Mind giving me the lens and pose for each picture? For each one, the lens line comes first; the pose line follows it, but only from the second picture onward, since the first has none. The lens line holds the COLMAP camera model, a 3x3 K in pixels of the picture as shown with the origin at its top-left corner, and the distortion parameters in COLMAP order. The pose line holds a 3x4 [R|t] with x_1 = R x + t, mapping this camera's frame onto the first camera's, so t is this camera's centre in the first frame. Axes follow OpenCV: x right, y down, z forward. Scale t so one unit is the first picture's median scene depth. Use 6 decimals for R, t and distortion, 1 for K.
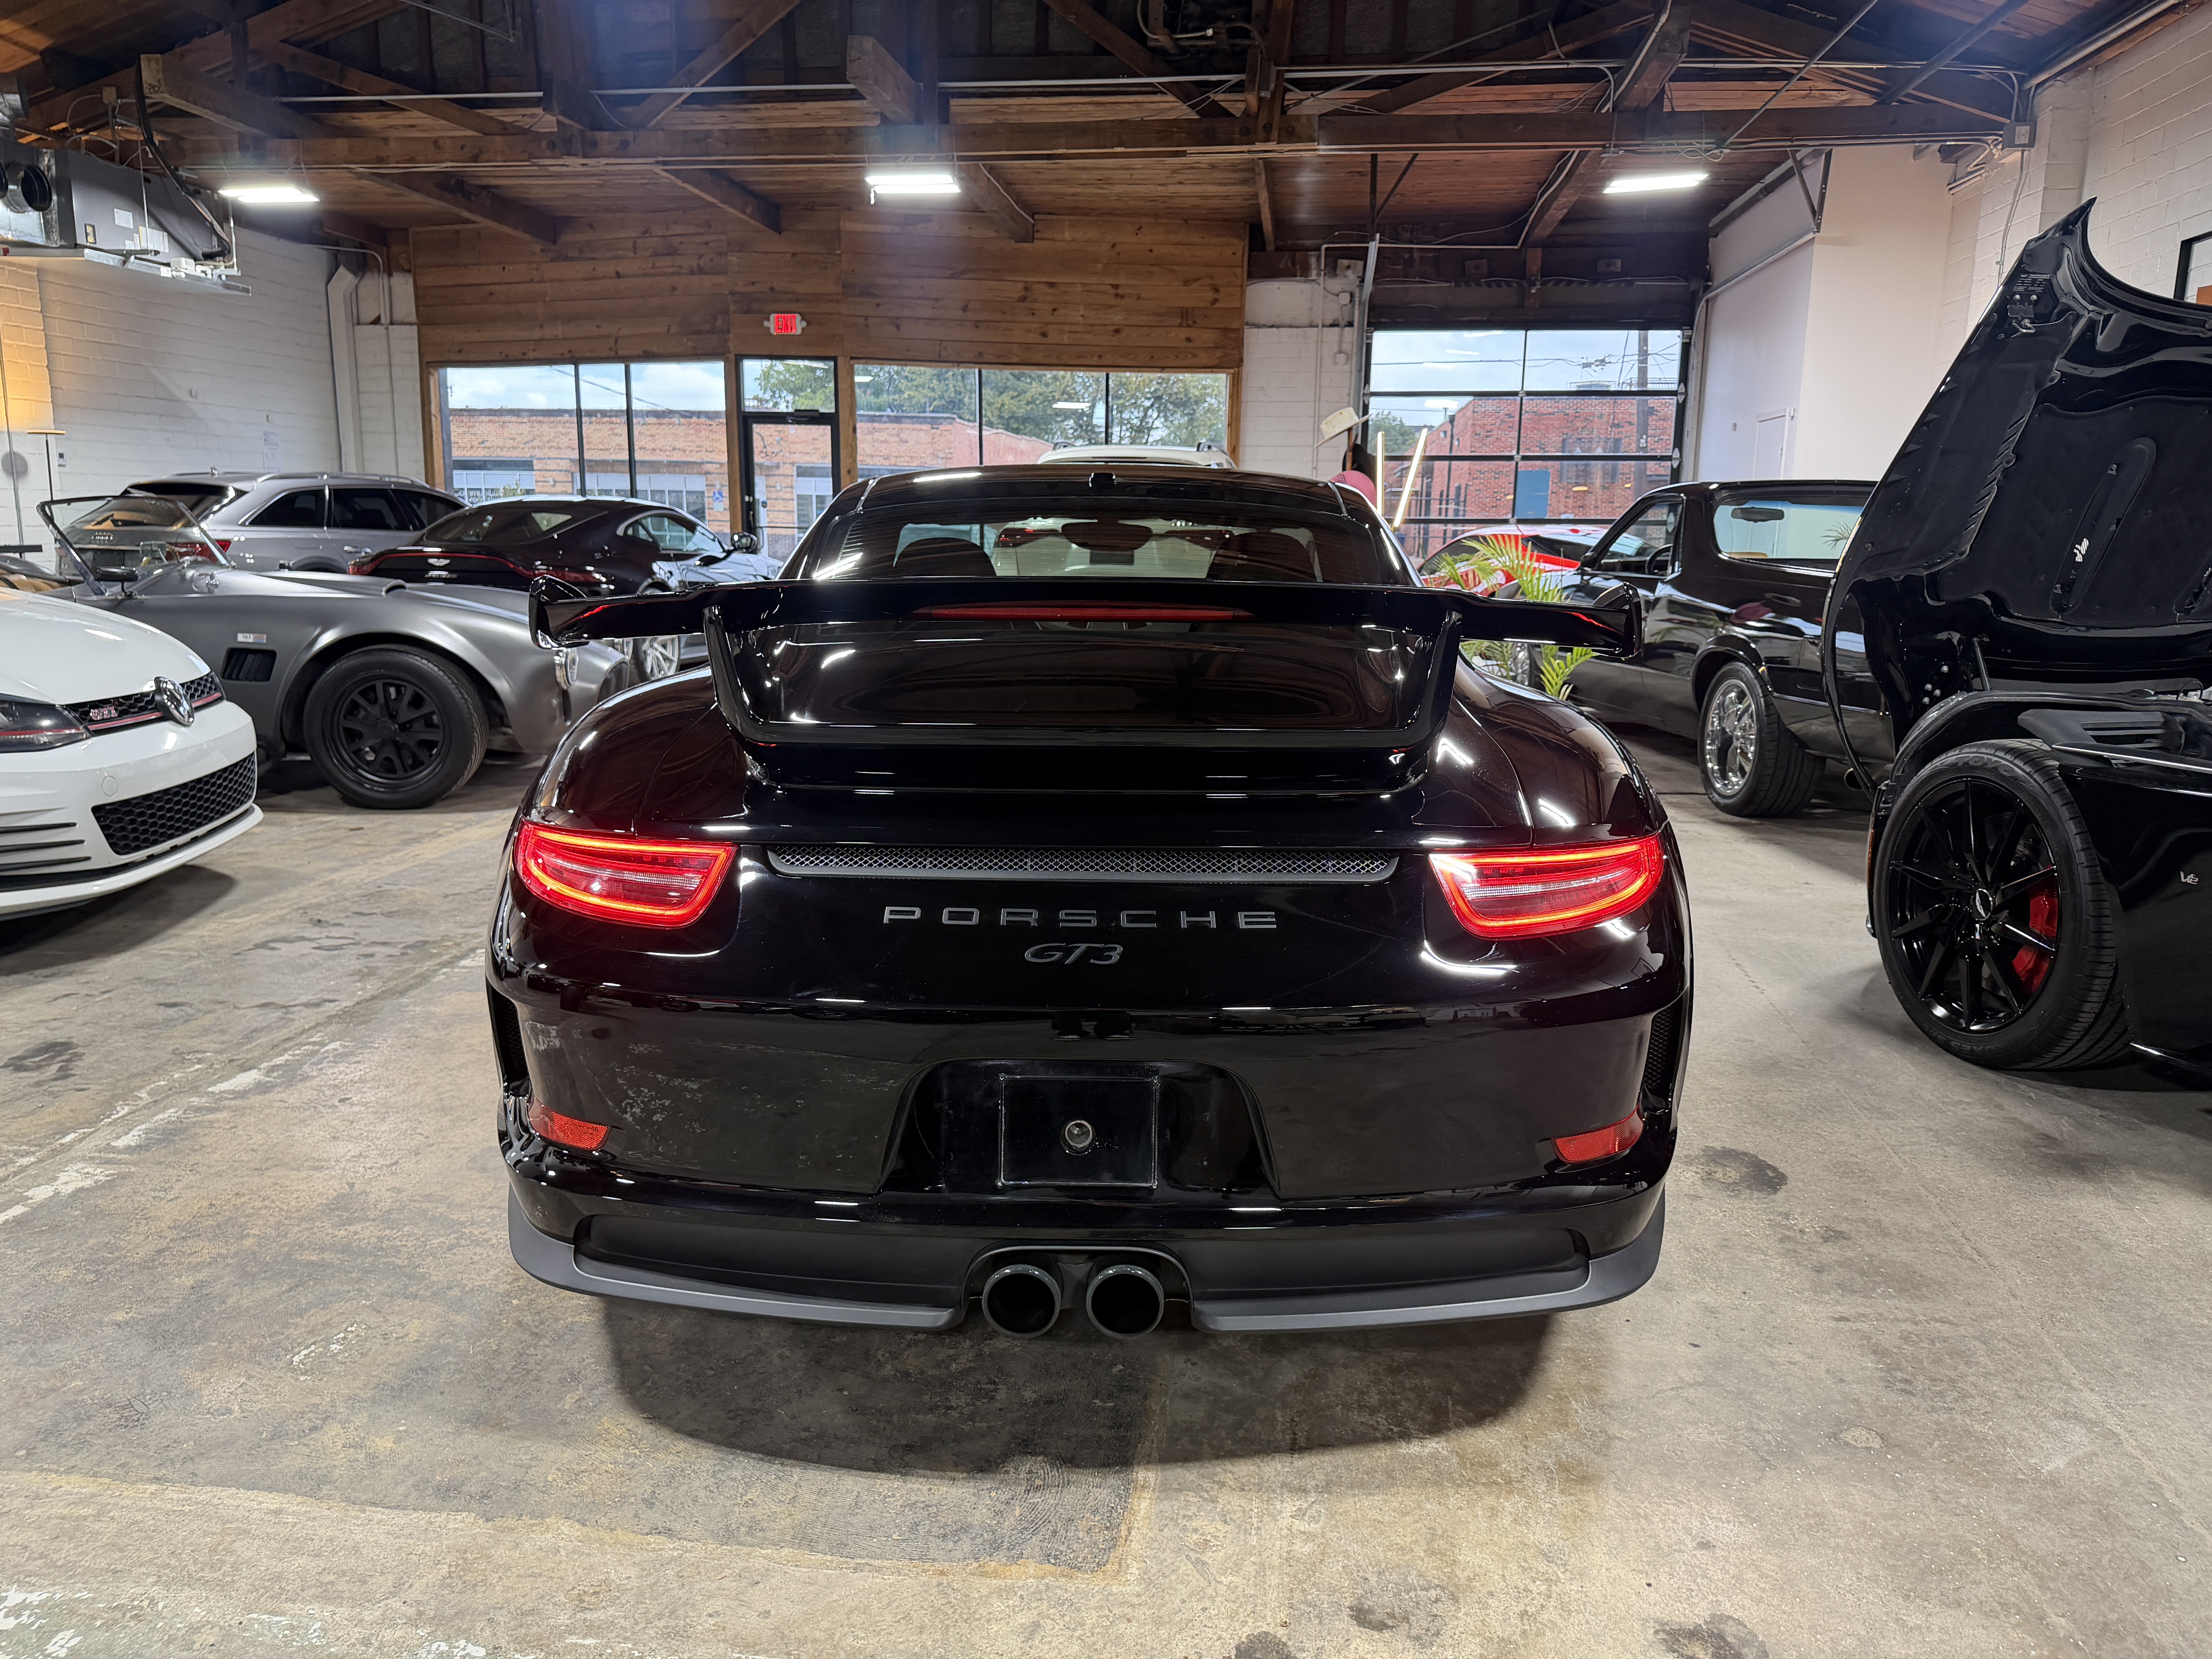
lens RADIAL K [[1546.3, 0, 1111.4], [0, 1546.3, 850.3], [0, 0, 1]] dist [-0.037690, 0.009023]
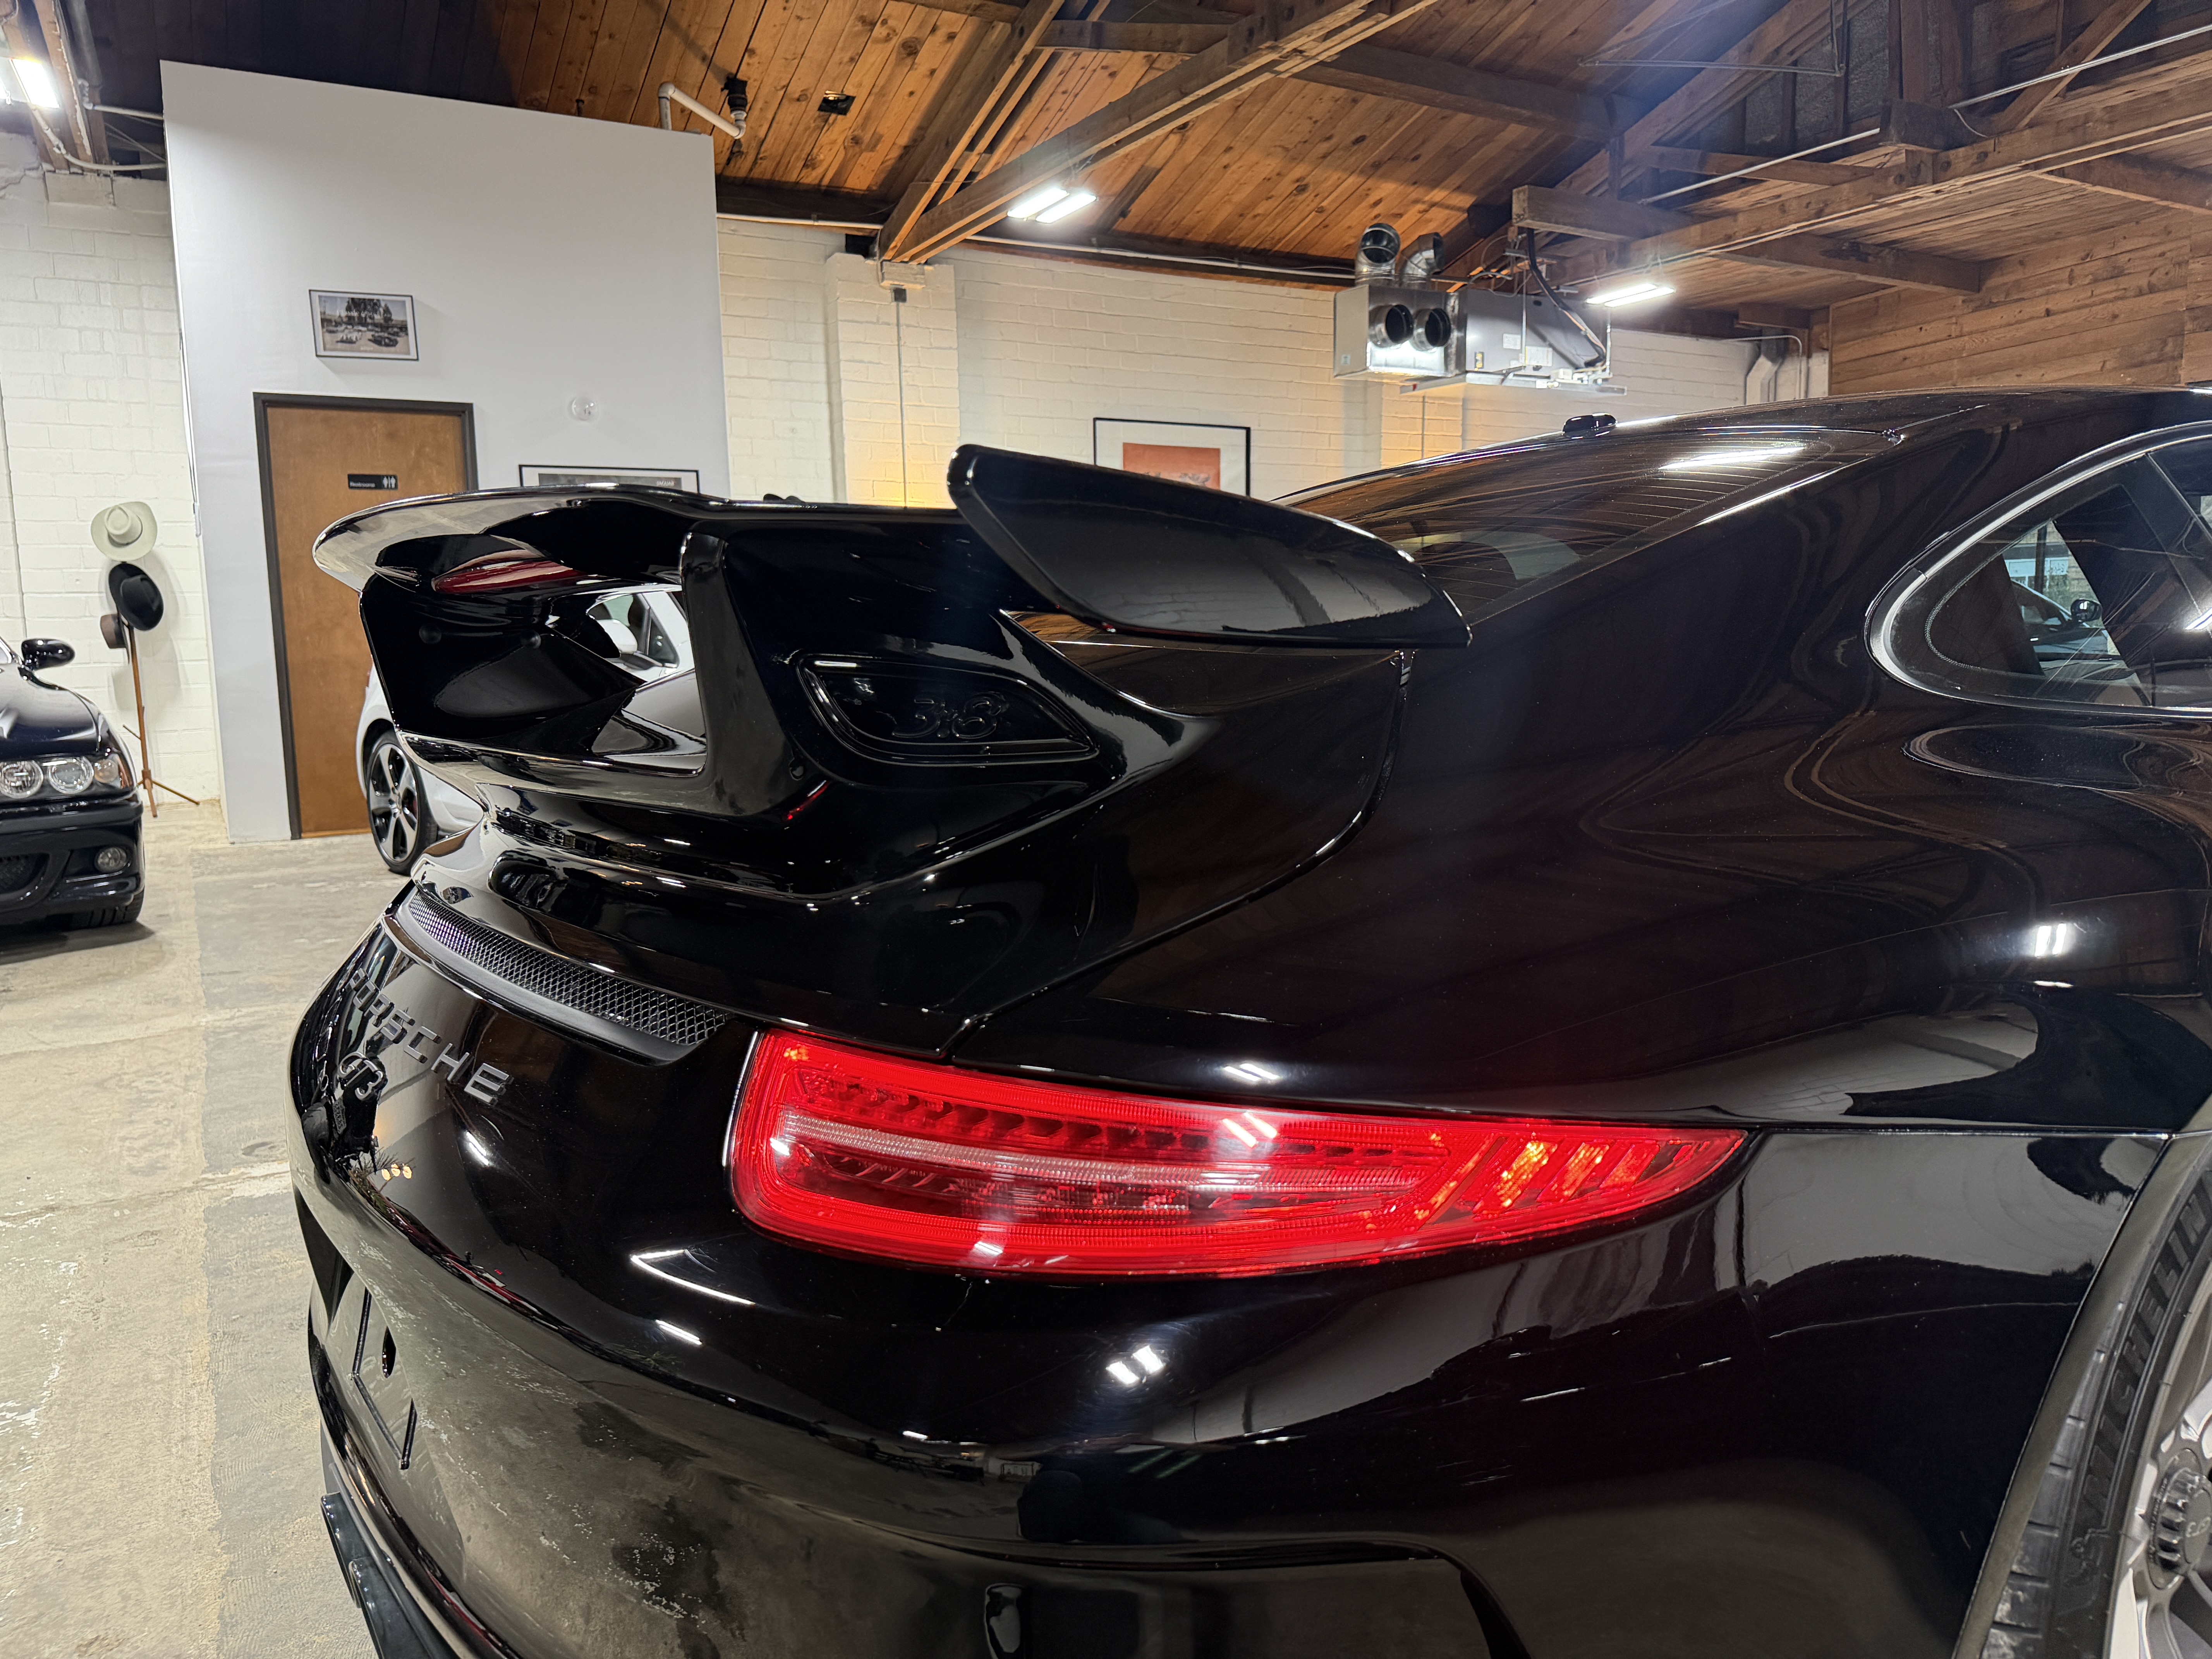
lens RADIAL K [[1556.0, 0, 1111.3], [0, 1556.0, 837.2], [0, 0, 1]] dist [0.000621, -0.007583]
pose [[0.612054, 0.070730, -0.787647, 0.069328], [-0.126474, 0.991927, -0.009205, -0.006803], [0.780637, 0.105250, 0.616058, 0.080502]]
